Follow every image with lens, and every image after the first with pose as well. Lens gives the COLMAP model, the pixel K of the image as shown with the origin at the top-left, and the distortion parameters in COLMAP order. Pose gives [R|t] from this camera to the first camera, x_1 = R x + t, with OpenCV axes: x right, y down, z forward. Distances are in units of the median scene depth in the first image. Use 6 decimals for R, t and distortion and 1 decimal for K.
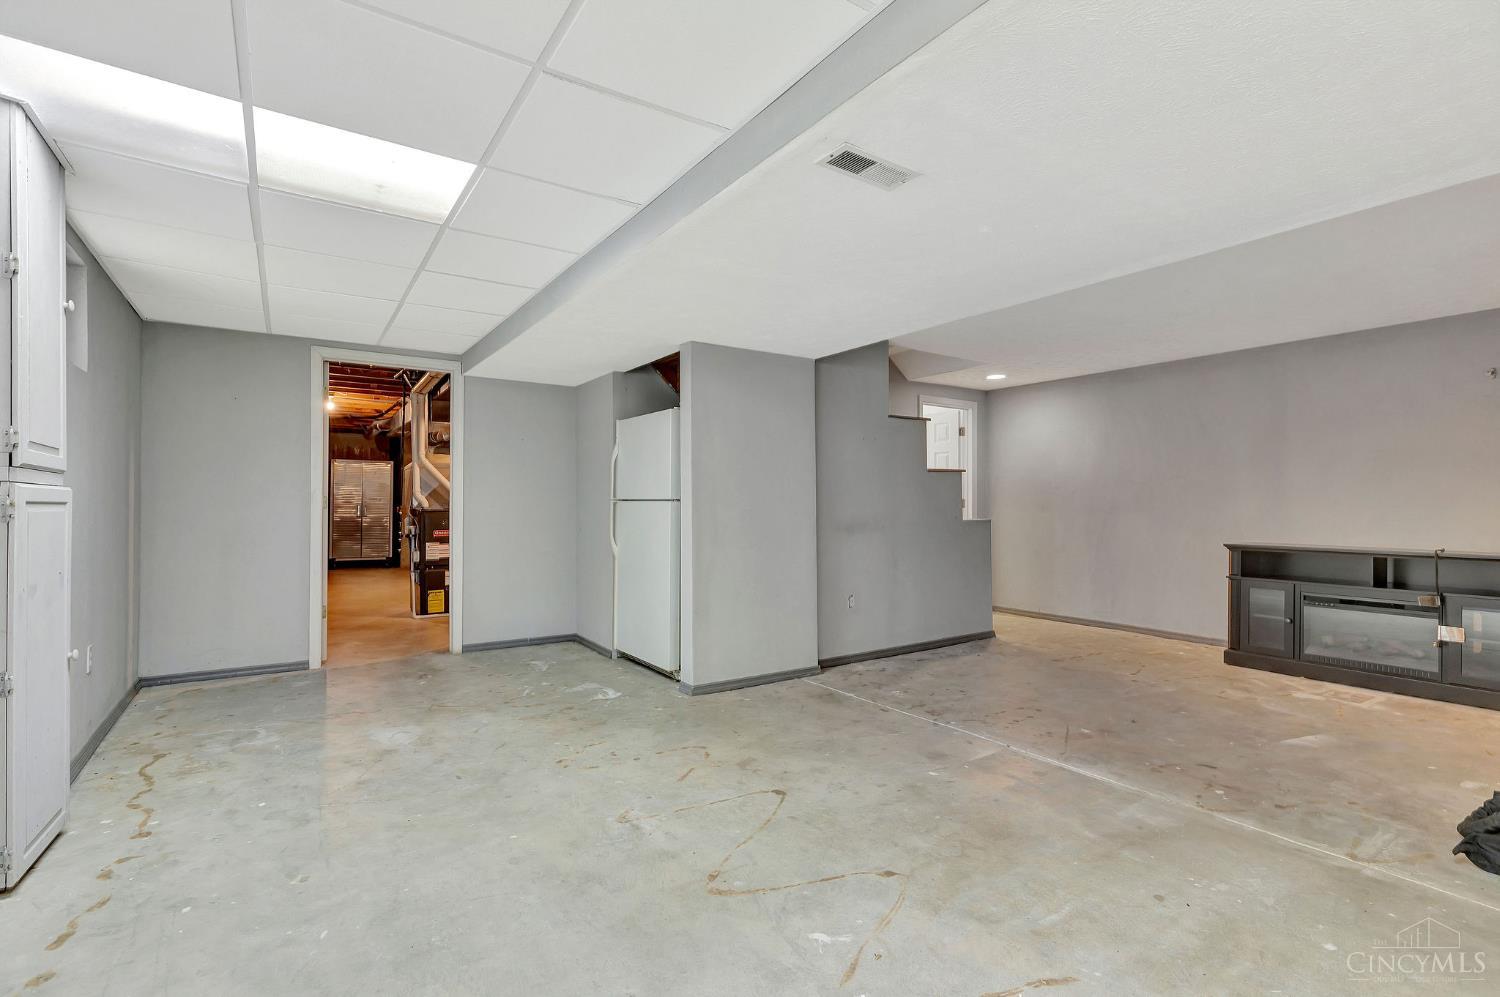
lens RADIAL K [[713.5, 0, 752.8], [0, 713.5, 503.8], [0, 0, 1]] dist [0.001782, 0.000000]
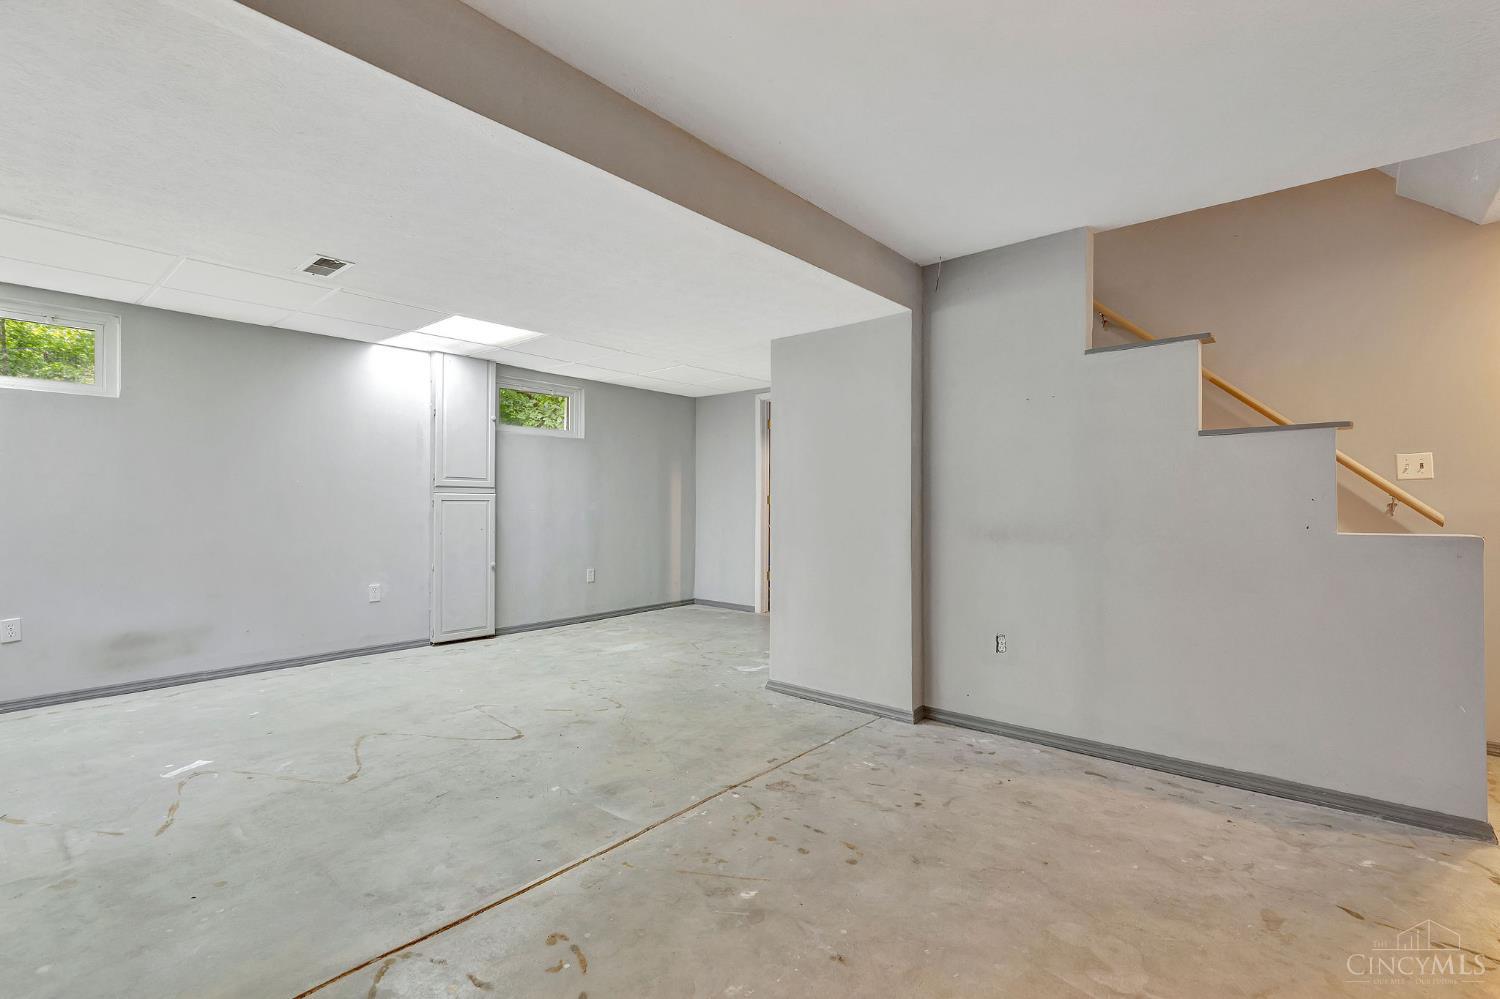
lens RADIAL K [[679.9, 0, 752.5], [0, 679.9, 493.9], [0, 0, 1]] dist [-0.001640, 0.000017]
pose [[0.258508, -0.011522, -0.965940, 1.067704], [-0.003187, 0.999913, -0.012781, 0.008744], [0.966004, 0.006382, 0.258449, 0.930510]]
